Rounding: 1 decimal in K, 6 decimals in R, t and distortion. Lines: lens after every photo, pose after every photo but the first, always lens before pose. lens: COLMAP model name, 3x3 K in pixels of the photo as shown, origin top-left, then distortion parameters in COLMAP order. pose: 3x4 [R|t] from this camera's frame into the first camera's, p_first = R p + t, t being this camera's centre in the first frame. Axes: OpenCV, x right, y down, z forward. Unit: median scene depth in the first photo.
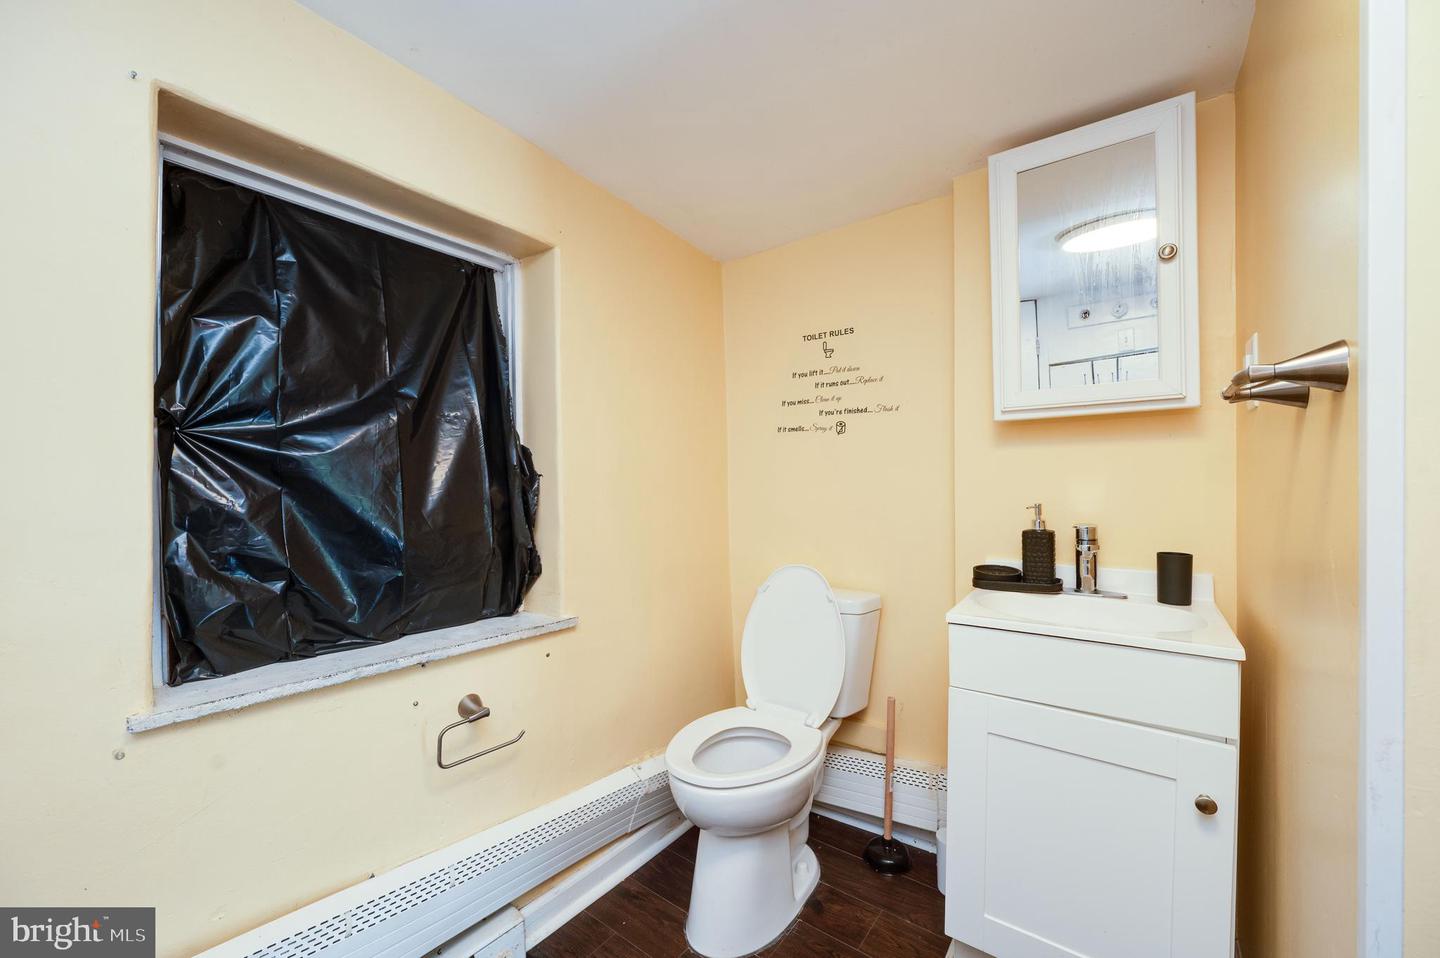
lens RADIAL K [[579.9, 0, 724.6], [0, 579.9, 482.7], [0, 0, 1]] dist [-0.001708, -0.000048]
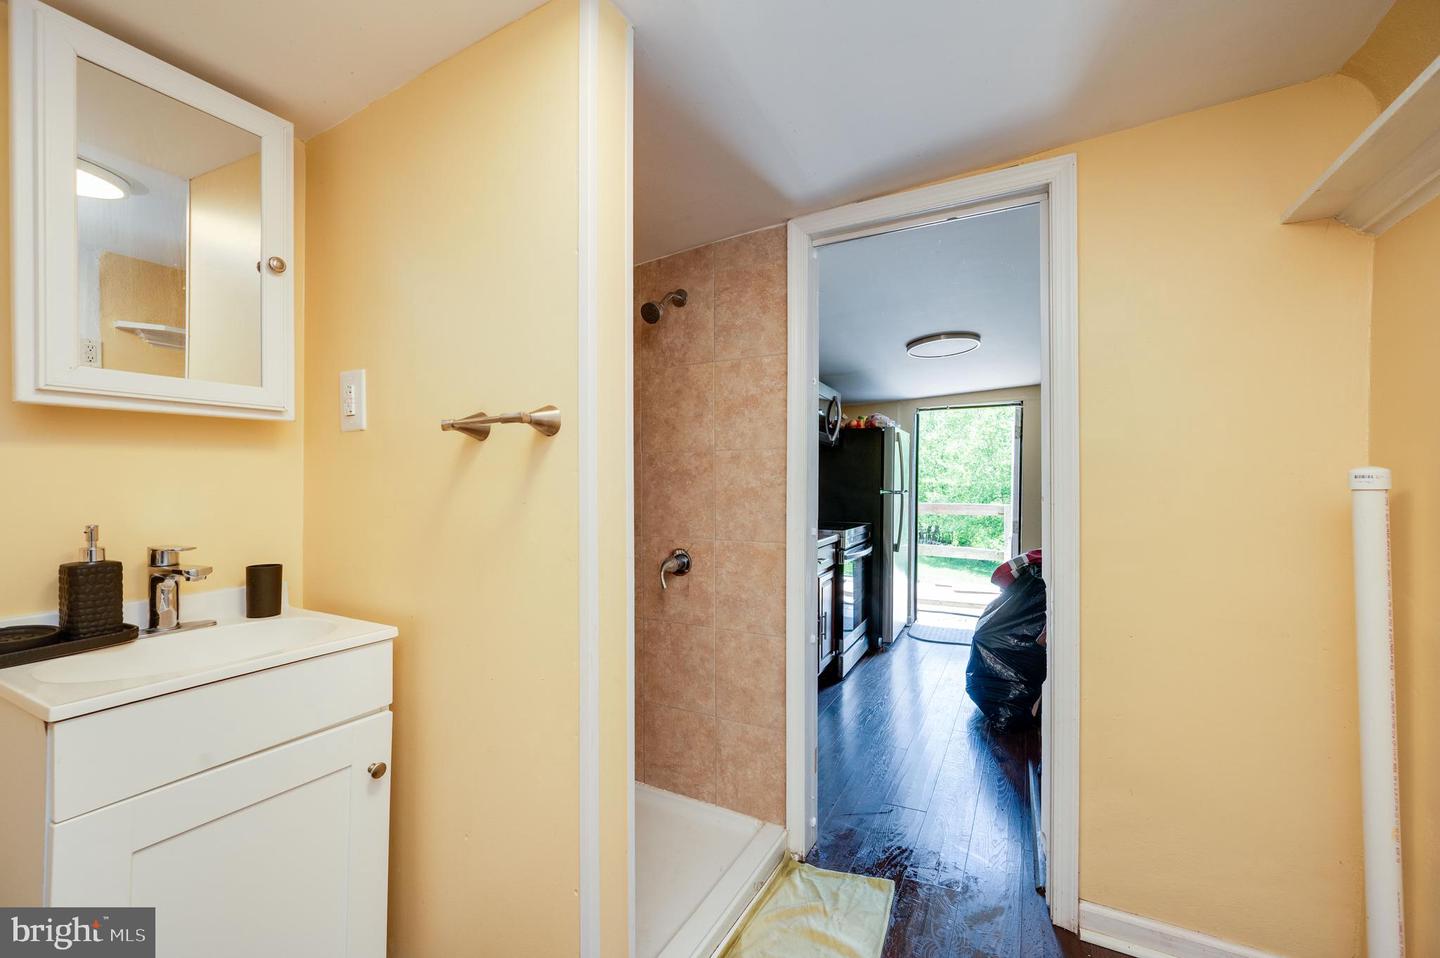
lens RADIAL K [[579.9, 0, 713.4], [0, 579.9, 485.7], [0, 0, 1]] dist [-0.001708, -0.000048]
pose [[-0.150870, 0.011933, 0.988482, -0.305082], [0.016201, 0.999823, -0.009597, 0.006104], [-0.988421, 0.014567, -0.151037, 0.359385]]
